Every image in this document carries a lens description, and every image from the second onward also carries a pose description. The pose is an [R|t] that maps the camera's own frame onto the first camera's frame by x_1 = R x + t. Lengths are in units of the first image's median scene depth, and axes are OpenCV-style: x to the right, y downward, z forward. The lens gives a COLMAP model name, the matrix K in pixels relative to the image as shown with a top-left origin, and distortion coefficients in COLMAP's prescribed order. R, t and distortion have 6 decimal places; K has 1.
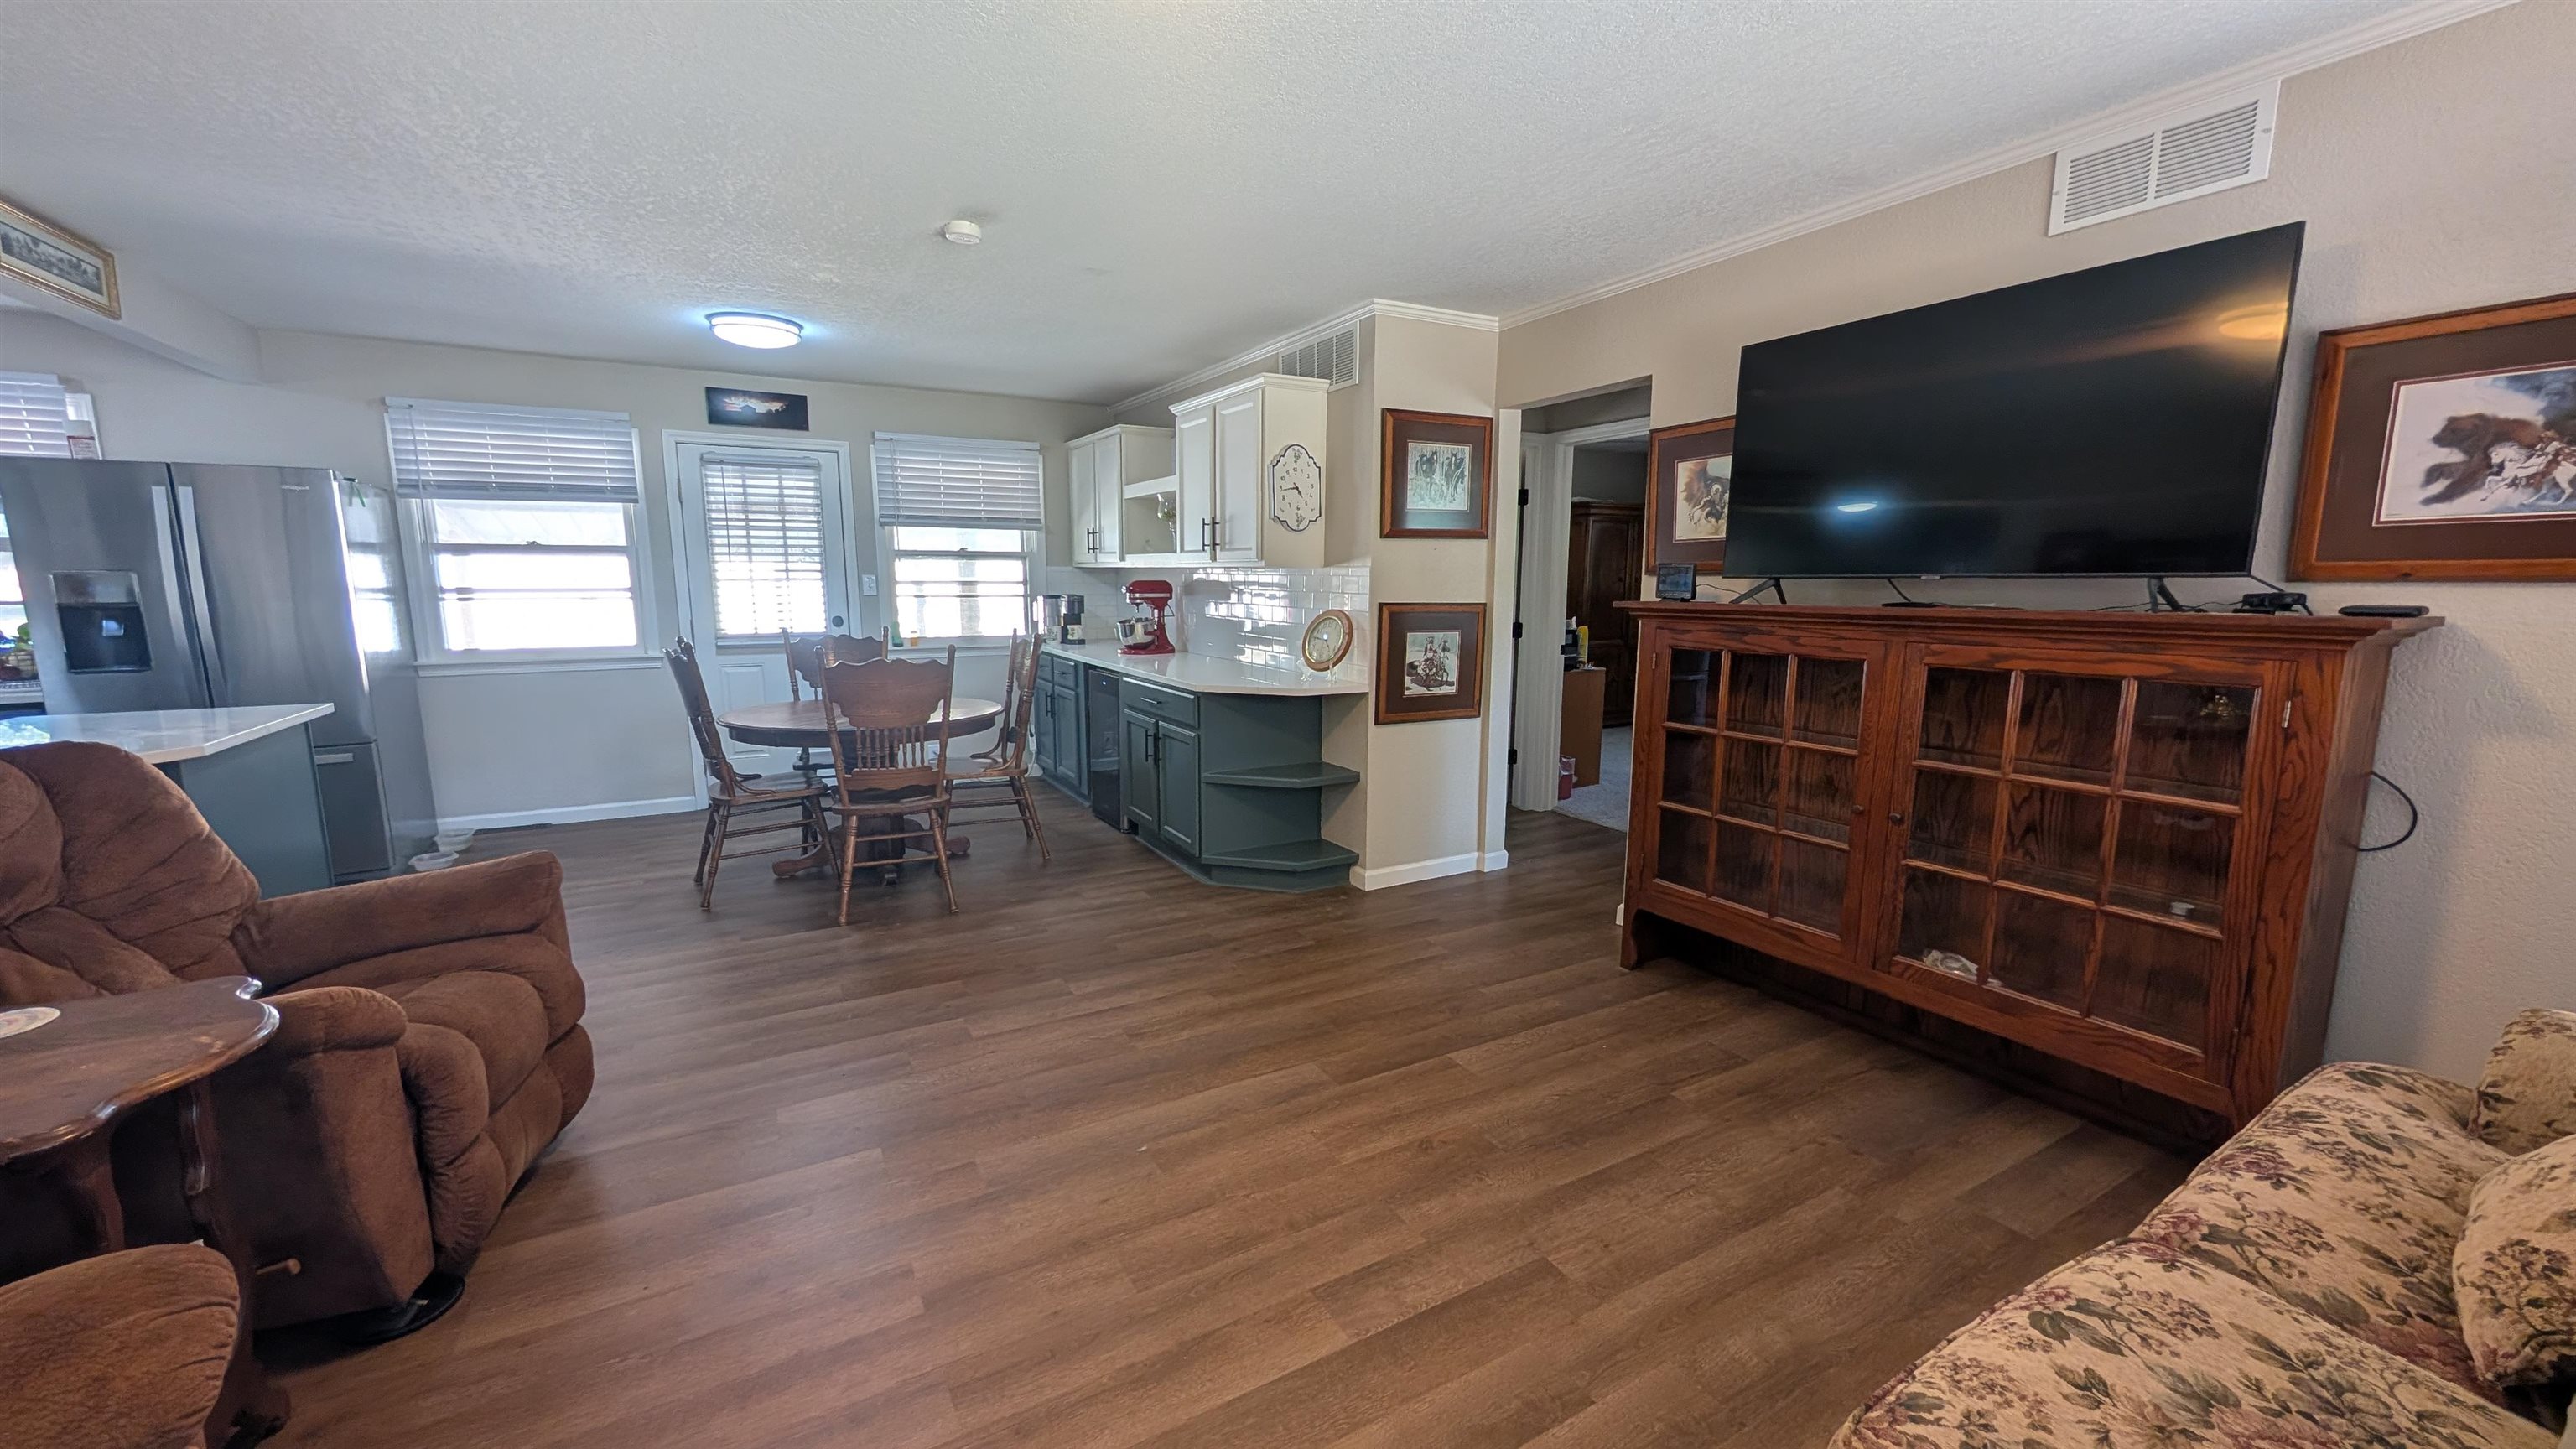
lens RADIAL K [[971.7, 0, 1281.3], [0, 971.7, 729.2], [0, 0, 1]] dist [-0.001750, -0.000123]
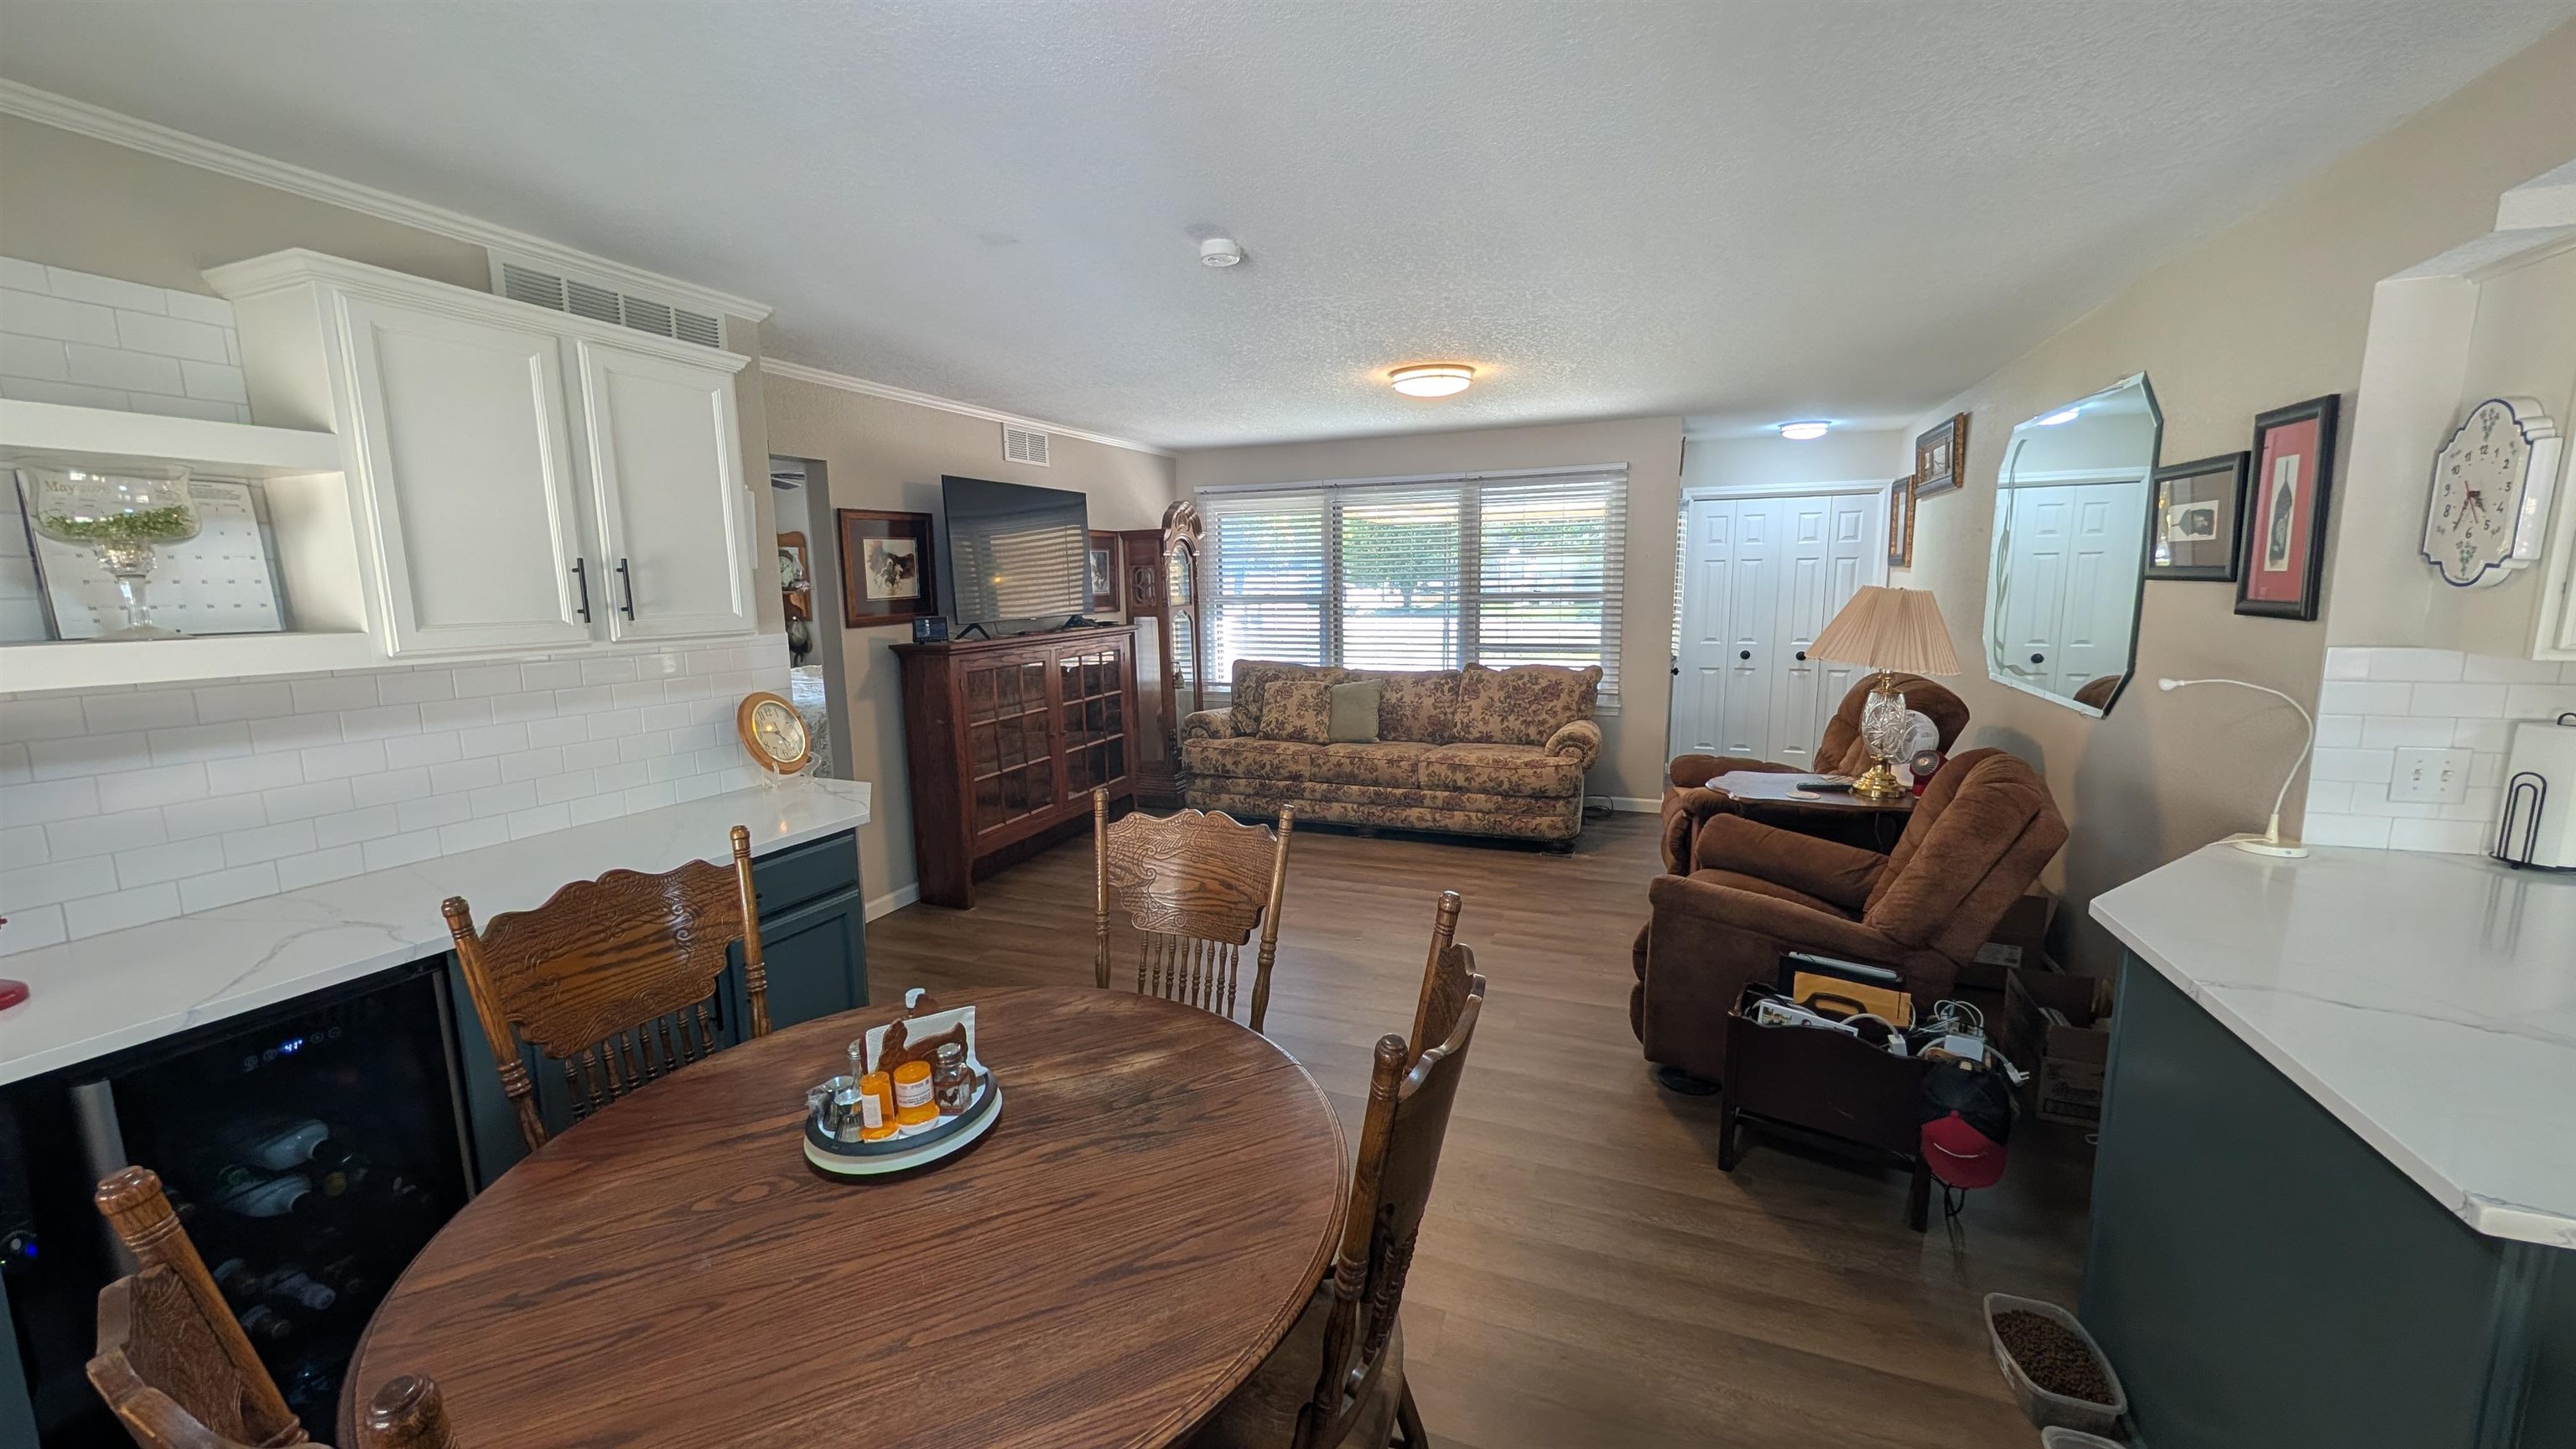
lens RADIAL K [[971.7, 0, 1282.5], [0, 971.7, 723.6], [0, 0, 1]] dist [-0.001750, -0.000123]
pose [[-0.635364, -0.109934, 0.764347, -1.246952], [0.129386, 0.960666, 0.245722, -0.376695], [-0.761296, 0.255019, -0.596149, 1.863964]]
